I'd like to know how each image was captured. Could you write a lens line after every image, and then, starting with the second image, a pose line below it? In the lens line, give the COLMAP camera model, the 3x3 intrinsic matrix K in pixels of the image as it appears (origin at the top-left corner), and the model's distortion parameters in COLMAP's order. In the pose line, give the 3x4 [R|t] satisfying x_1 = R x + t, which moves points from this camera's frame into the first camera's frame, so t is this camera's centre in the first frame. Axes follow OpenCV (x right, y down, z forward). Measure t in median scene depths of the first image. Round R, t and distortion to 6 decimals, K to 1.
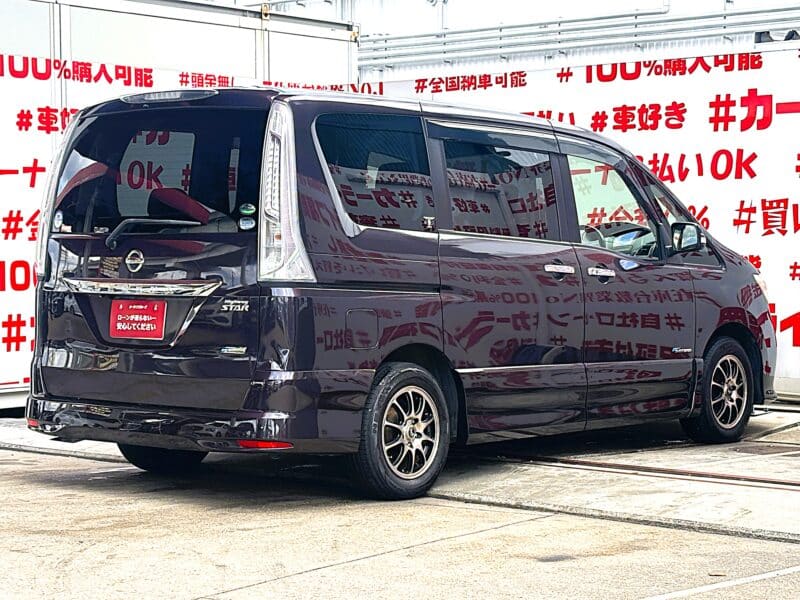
lens RADIAL K [[1849.5, 0, 400.4], [0, 1849.5, 305.1], [0, 0, 1]] dist [0.193868, 0.000000]
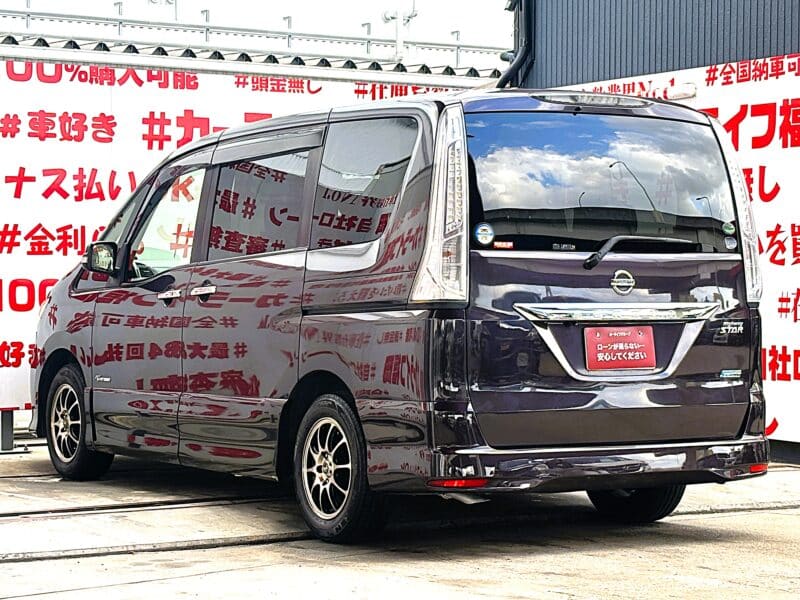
lens RADIAL K [[2010.3, 0, 400.0], [0, 2010.3, 305.5], [0, 0, 1]] dist [0.233895, 0.000000]
pose [[0.340037, -0.012330, 0.940331, -0.755245], [0.029424, 0.999564, 0.002467, -0.012673], [-0.939952, 0.026829, 0.340252, 0.531967]]
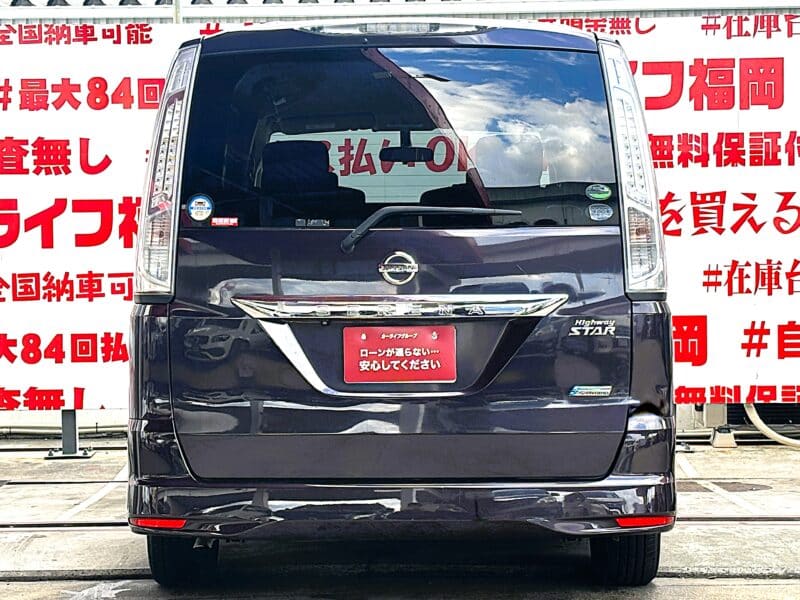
lens RADIAL K [[2121.9, 0, 412.3], [0, 2121.9, 320.6], [0, 0, 1]] dist [0.242438, 0.000000]
pose [[0.782670, -0.026977, 0.621852, -0.429451], [0.031046, 0.999509, 0.004287, -0.005438], [-0.621662, 0.015951, 0.783123, 0.268984]]
